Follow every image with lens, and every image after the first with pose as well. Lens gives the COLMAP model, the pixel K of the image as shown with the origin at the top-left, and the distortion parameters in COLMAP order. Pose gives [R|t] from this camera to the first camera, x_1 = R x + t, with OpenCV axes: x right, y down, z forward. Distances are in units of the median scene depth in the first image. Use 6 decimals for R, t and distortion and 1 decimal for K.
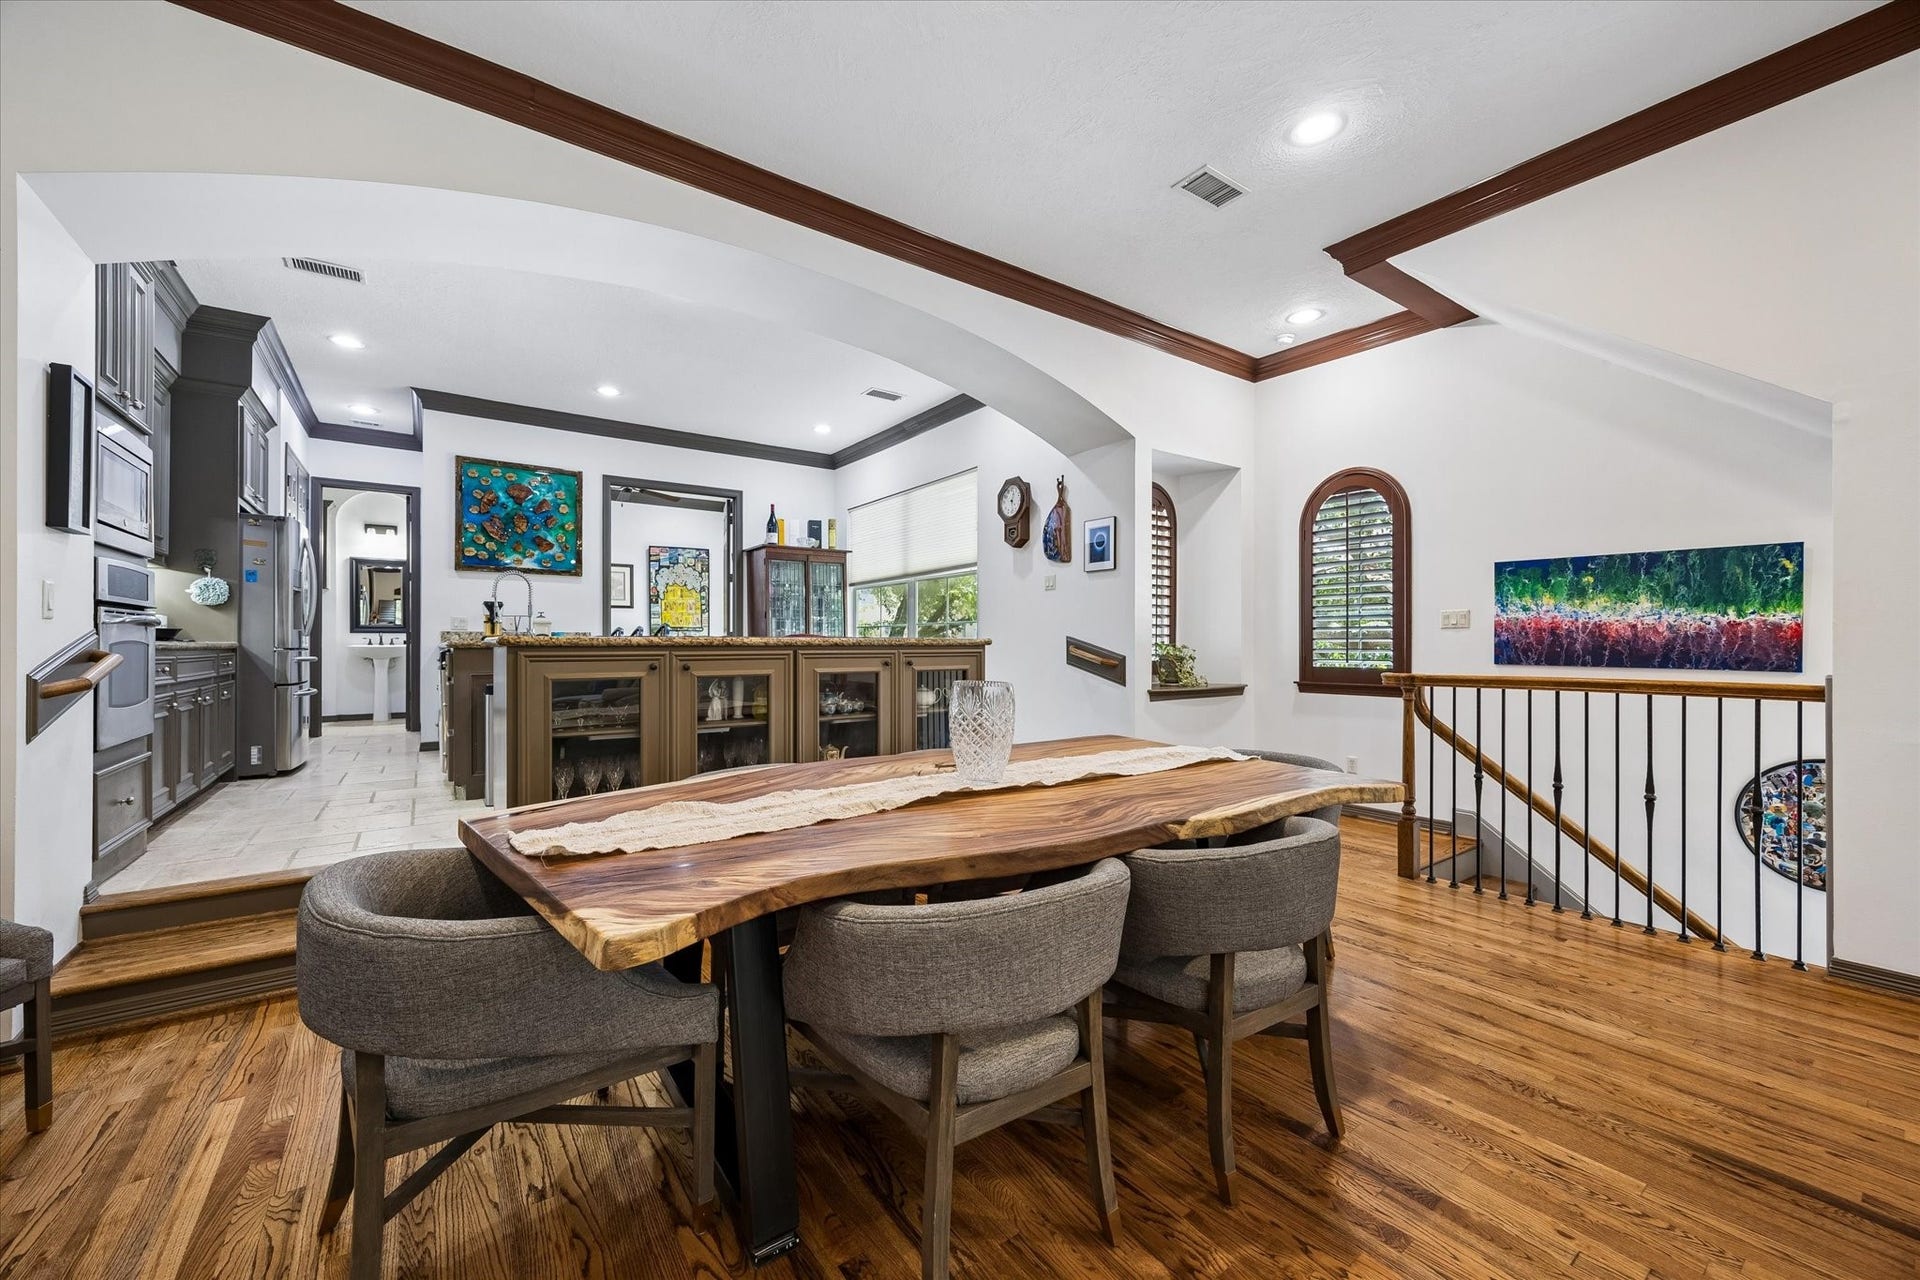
lens RADIAL K [[749.7, 0, 968.2], [0, 749.7, 636.0], [0, 0, 1]] dist [-0.000920, 0.000131]
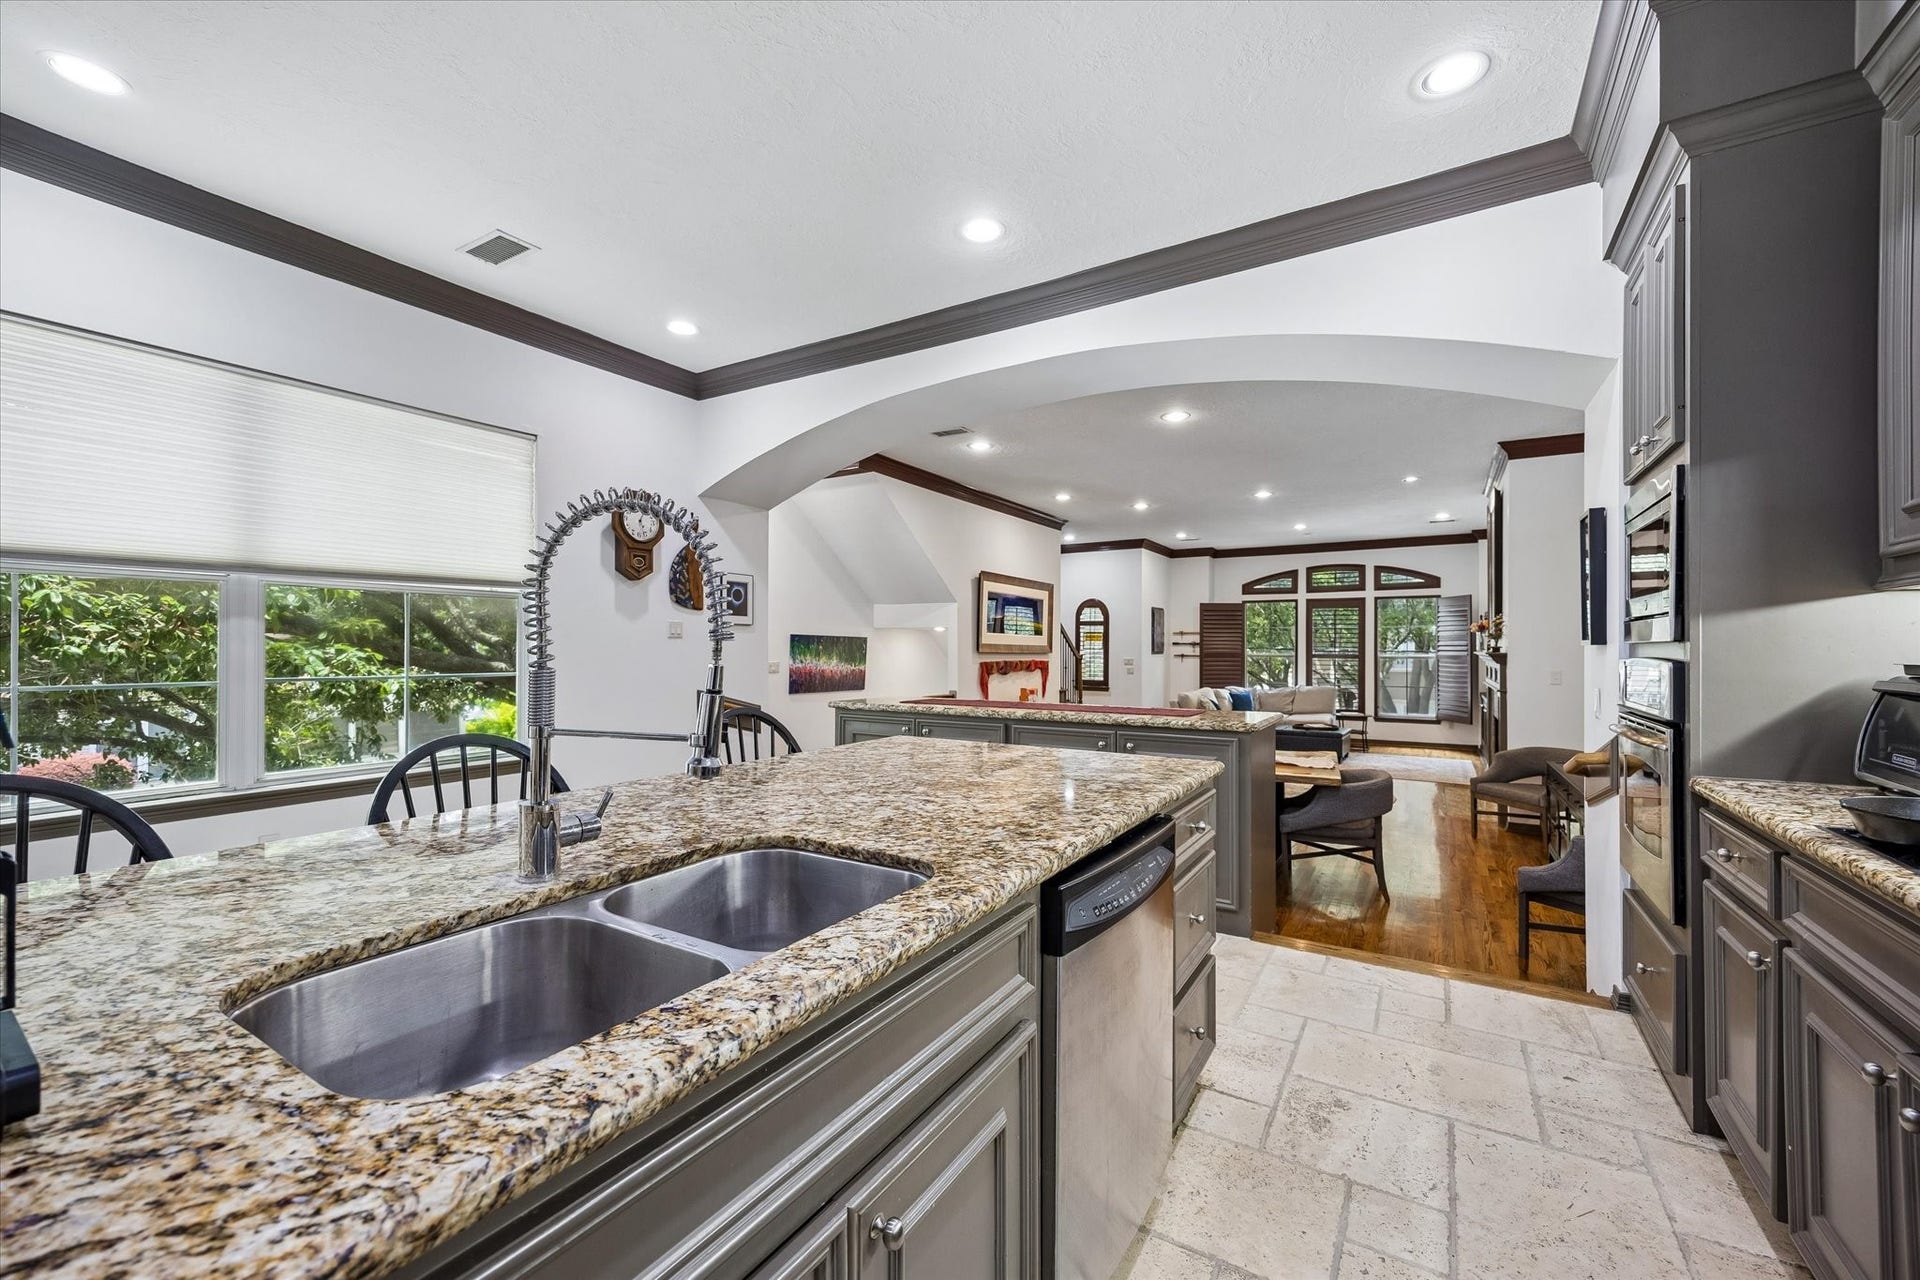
lens RADIAL K [[749.7, 0, 944.6], [0, 749.7, 647.0], [0, 0, 1]] dist [-0.000920, 0.000131]
pose [[-0.362930, 0.002374, 0.931813, -0.688944], [-0.011326, 0.999912, -0.006959, -0.040809], [-0.931748, -0.013079, -0.362871, 0.863521]]
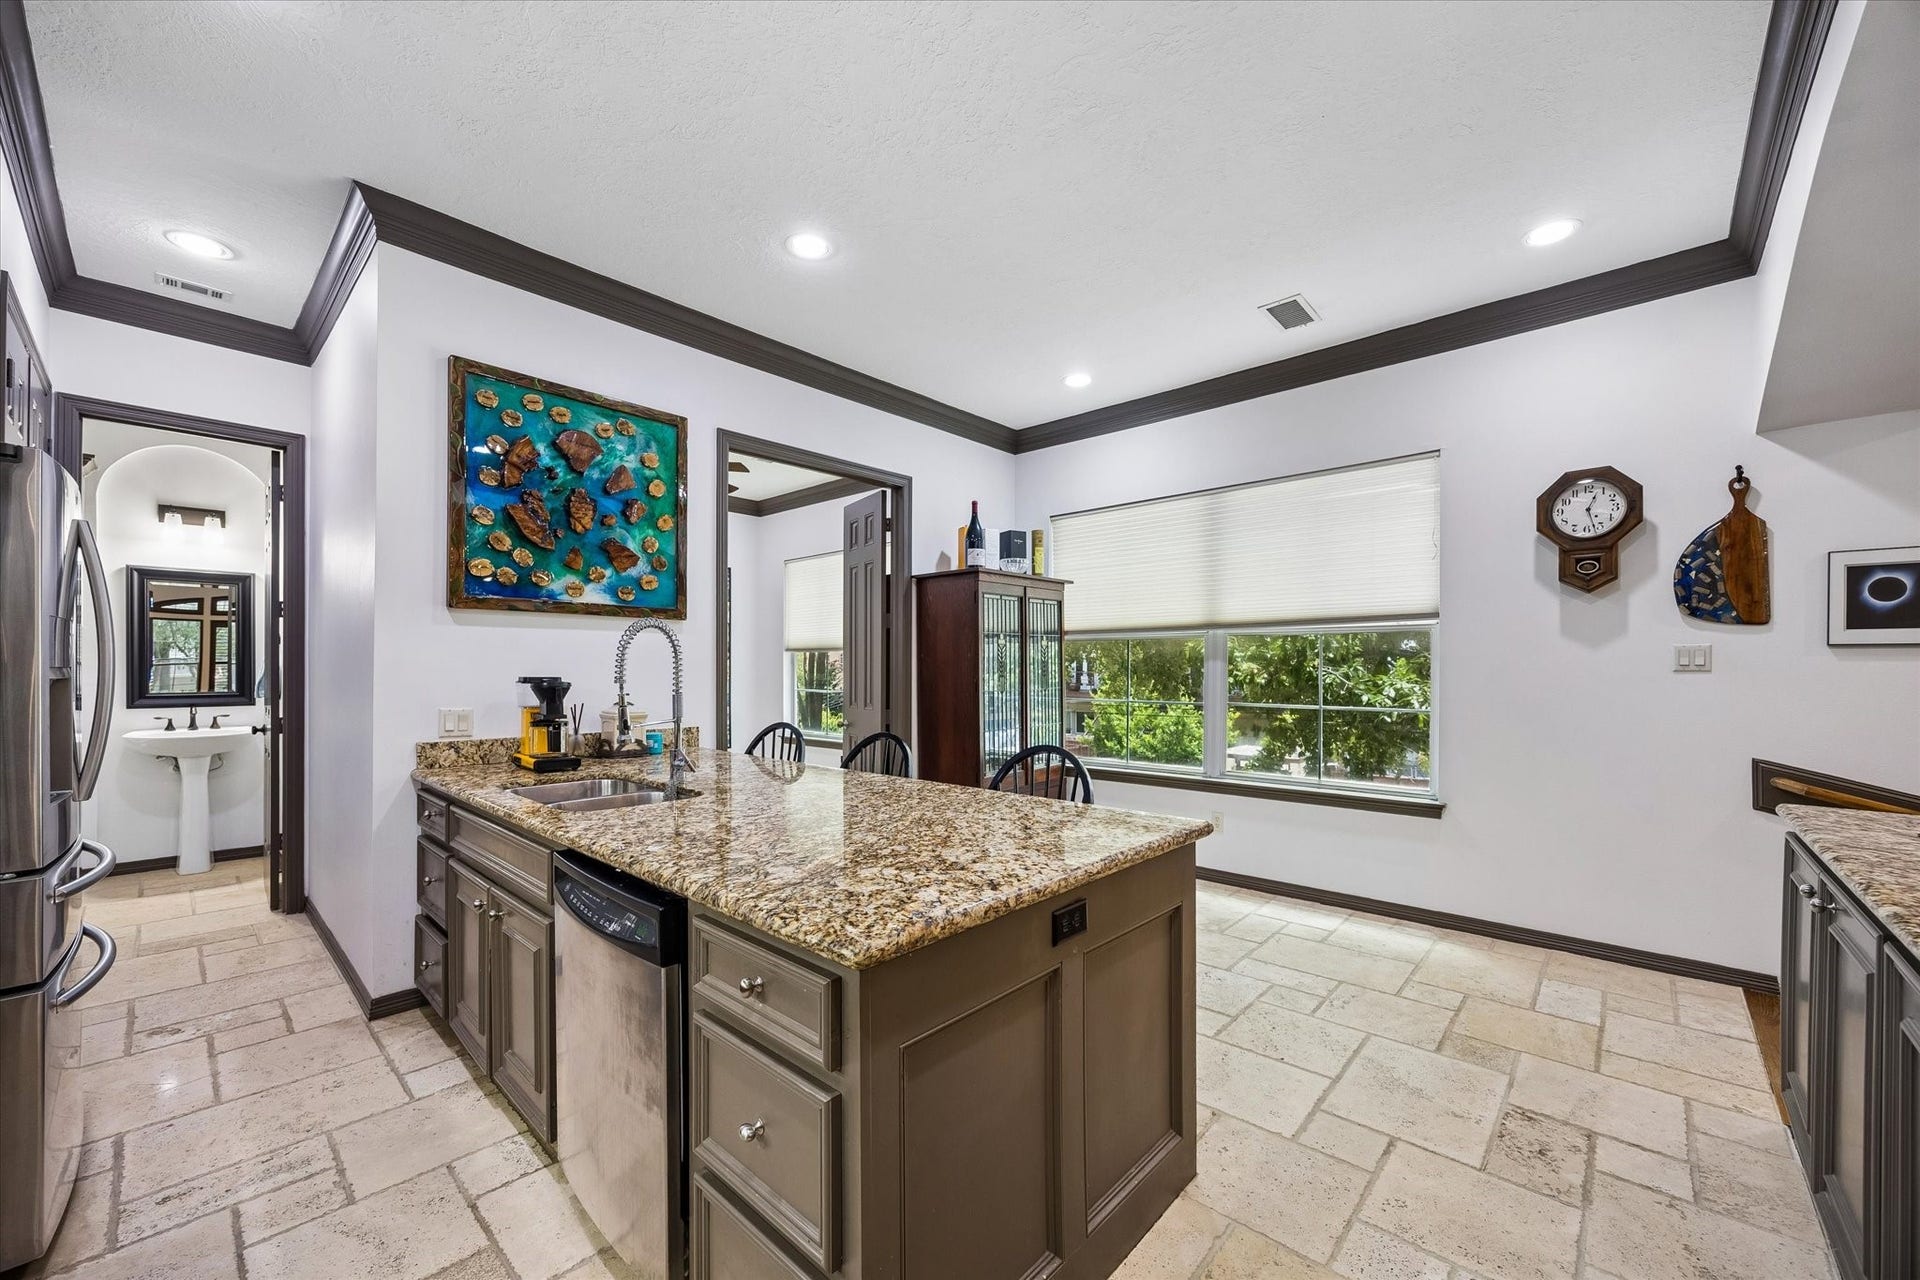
lens RADIAL K [[749.7, 0, 963.7], [0, 749.7, 670.5], [0, 0, 1]] dist [-0.000920, 0.000131]
pose [[0.981449, 0.005460, 0.191644, -0.444833], [-0.007941, 0.999894, 0.012182, -0.054737], [-0.191557, -0.013478, 0.981389, 0.470919]]
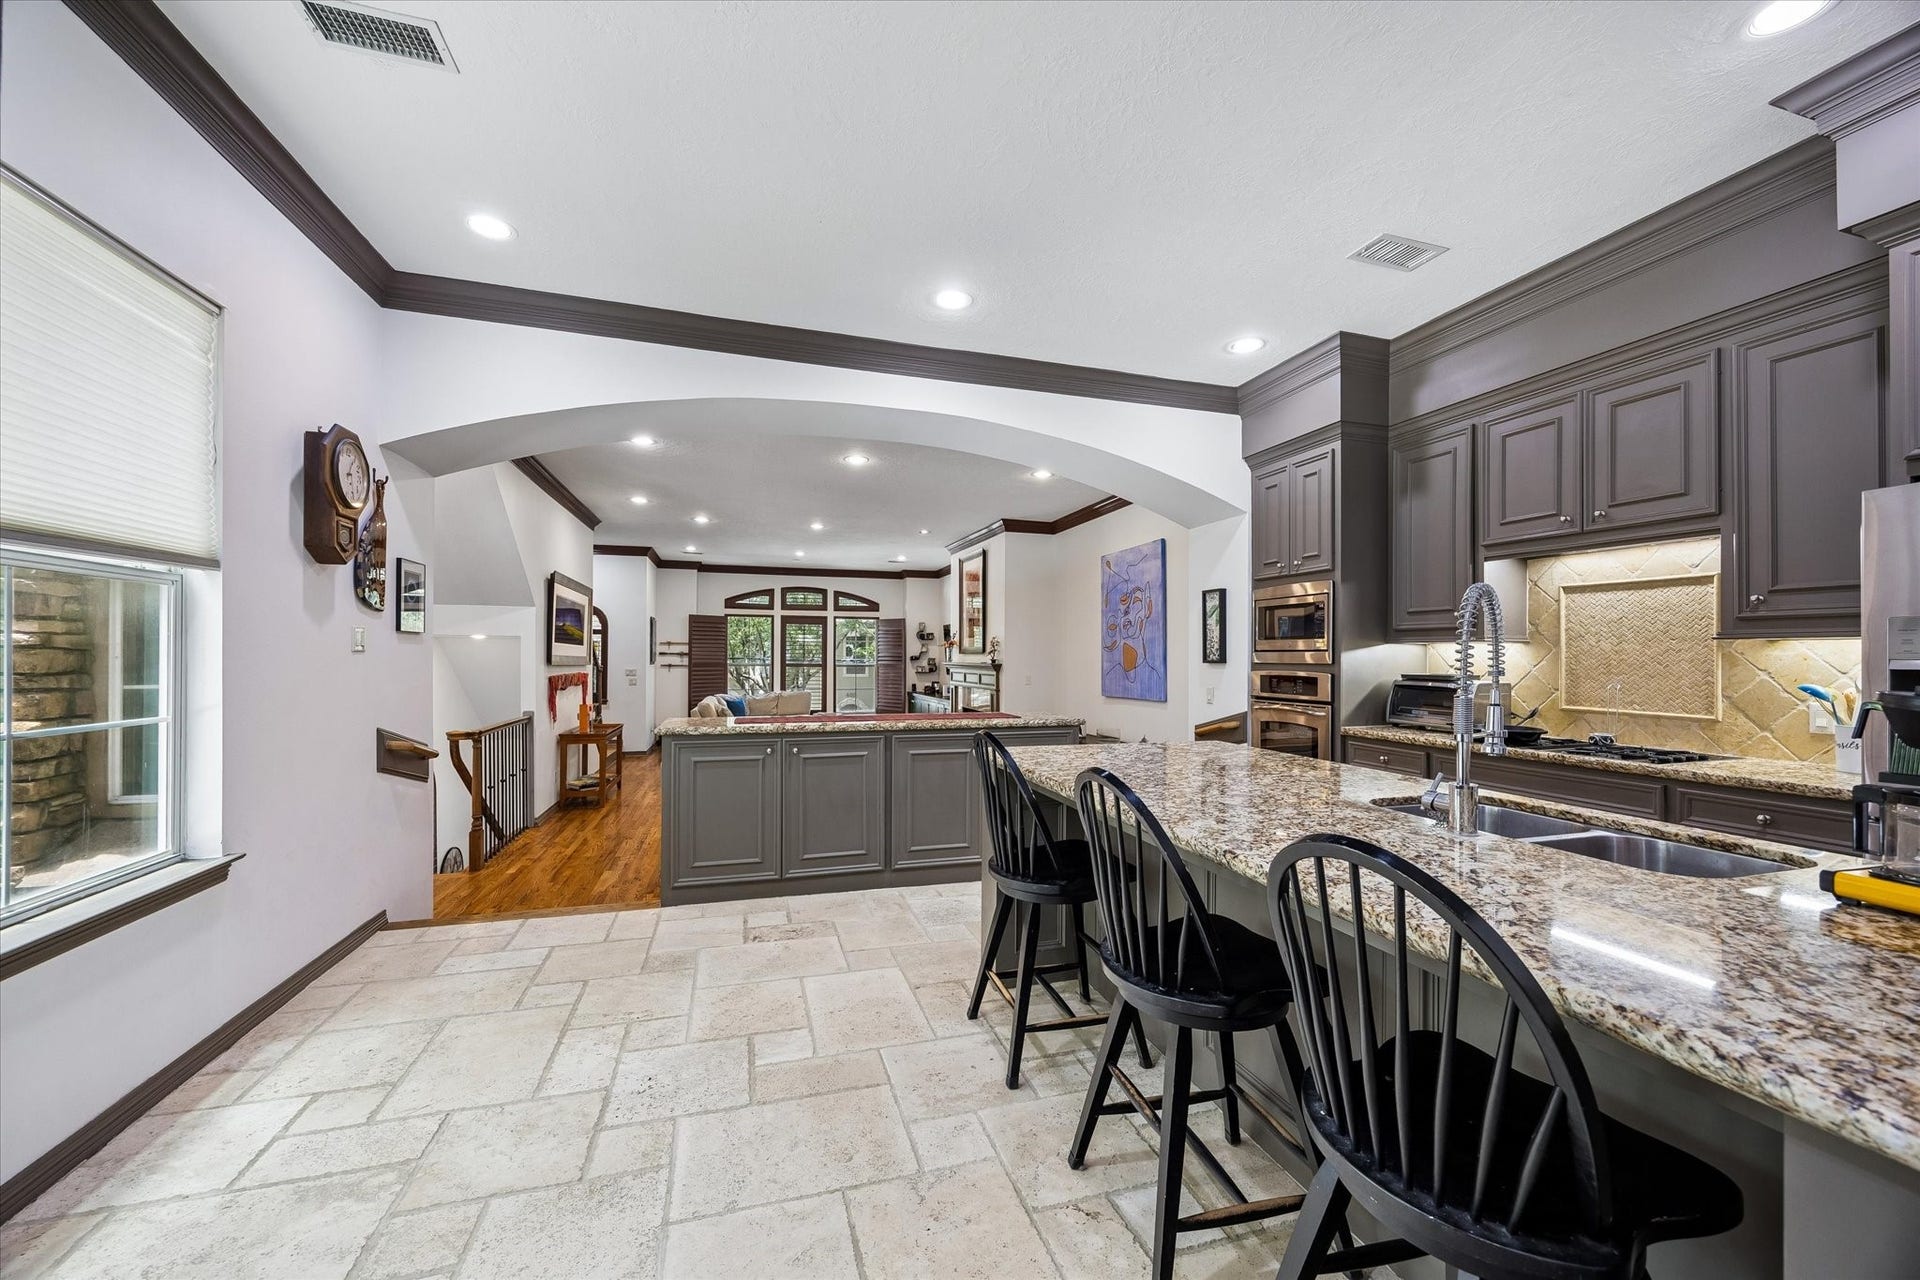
lens RADIAL K [[749.7, 0, 953.1], [0, 749.7, 648.1], [0, 0, 1]] dist [-0.000920, 0.000131]
pose [[-0.941419, 0.001996, 0.337234, -0.440648], [-0.006140, 0.999715, -0.023058, -0.045472], [-0.337184, -0.023778, -0.941139, 1.173552]]
